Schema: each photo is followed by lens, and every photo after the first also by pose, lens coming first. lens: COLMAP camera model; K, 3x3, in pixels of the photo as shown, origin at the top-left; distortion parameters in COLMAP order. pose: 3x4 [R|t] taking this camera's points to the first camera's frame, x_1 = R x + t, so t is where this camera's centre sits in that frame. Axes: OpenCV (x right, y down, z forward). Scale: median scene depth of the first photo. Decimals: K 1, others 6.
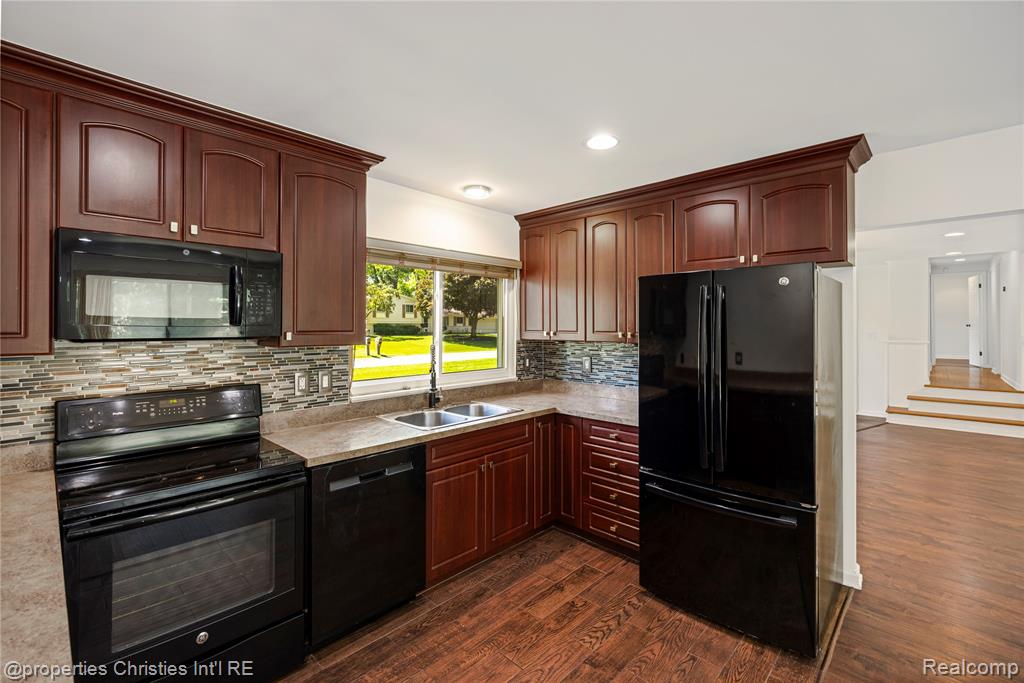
lens RADIAL K [[449.6, 0, 517.0], [0, 449.6, 324.5], [0, 0, 1]] dist [-0.000696, -0.000523]
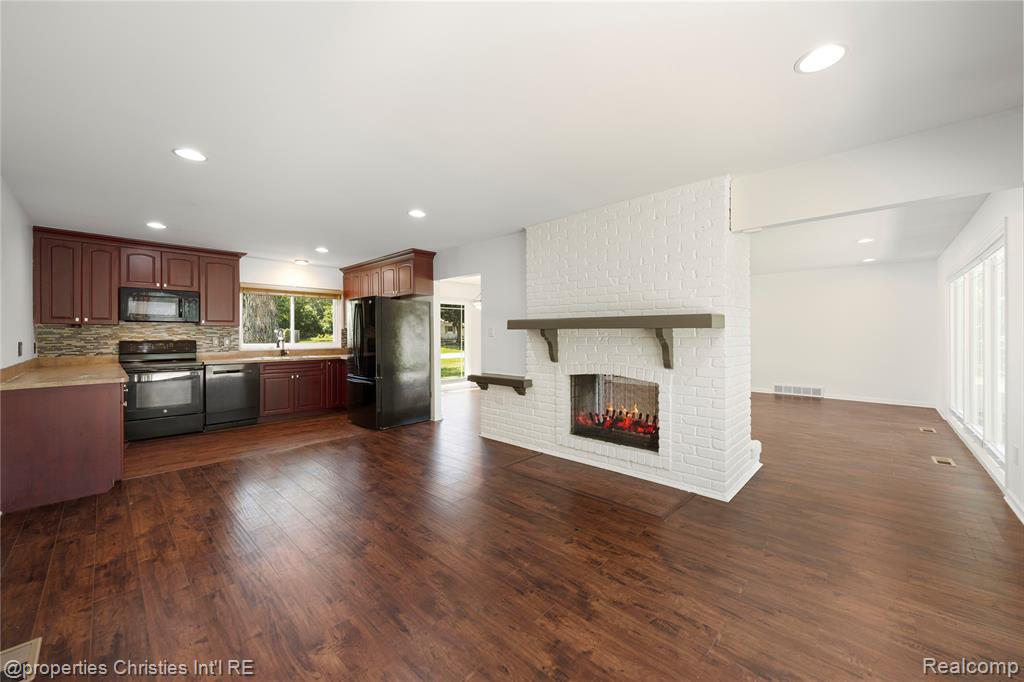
lens RADIAL K [[387.6, 0, 510.9], [0, 387.6, 335.8], [0, 0, 1]] dist [0.000285, 0.000126]
pose [[0.999984, -0.001529, -0.005409, 1.274600], [0.001562, 0.999980, 0.006135, 0.090271], [0.005400, -0.006143, 0.999967, -1.256119]]
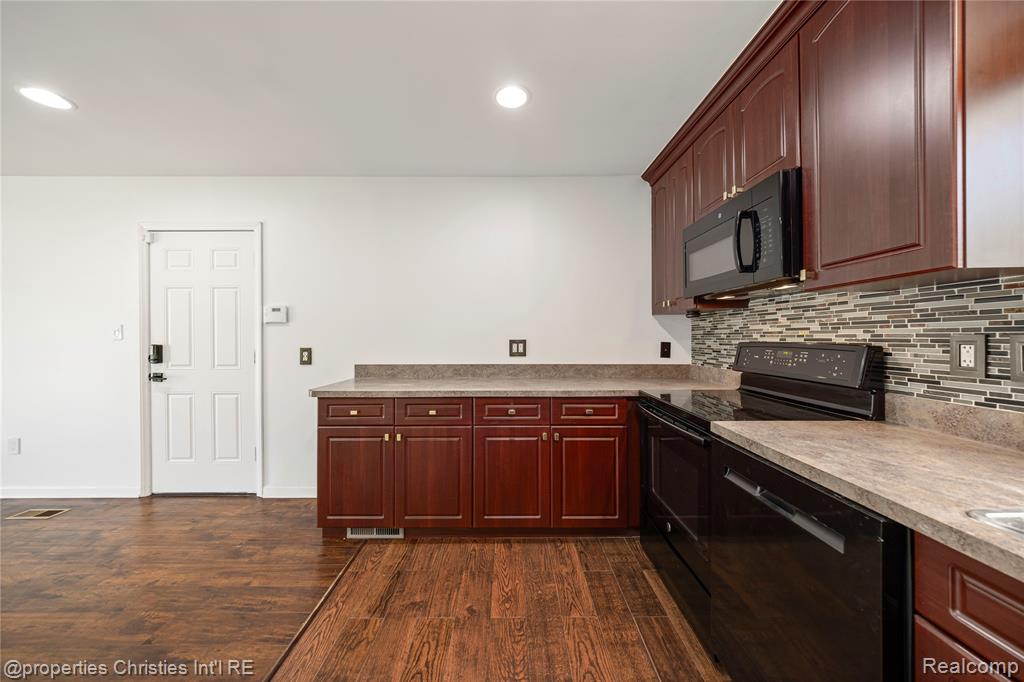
lens RADIAL K [[361.9, 0, 512.4], [0, 361.9, 336.0], [0, 0, 1]] dist [0.005227, -0.000144]
pose [[-0.729313, 0.000619, -0.684180, 0.217059], [0.005636, 0.999971, -0.005103, 0.112700], [0.684157, -0.007577, -0.729295, 0.998728]]
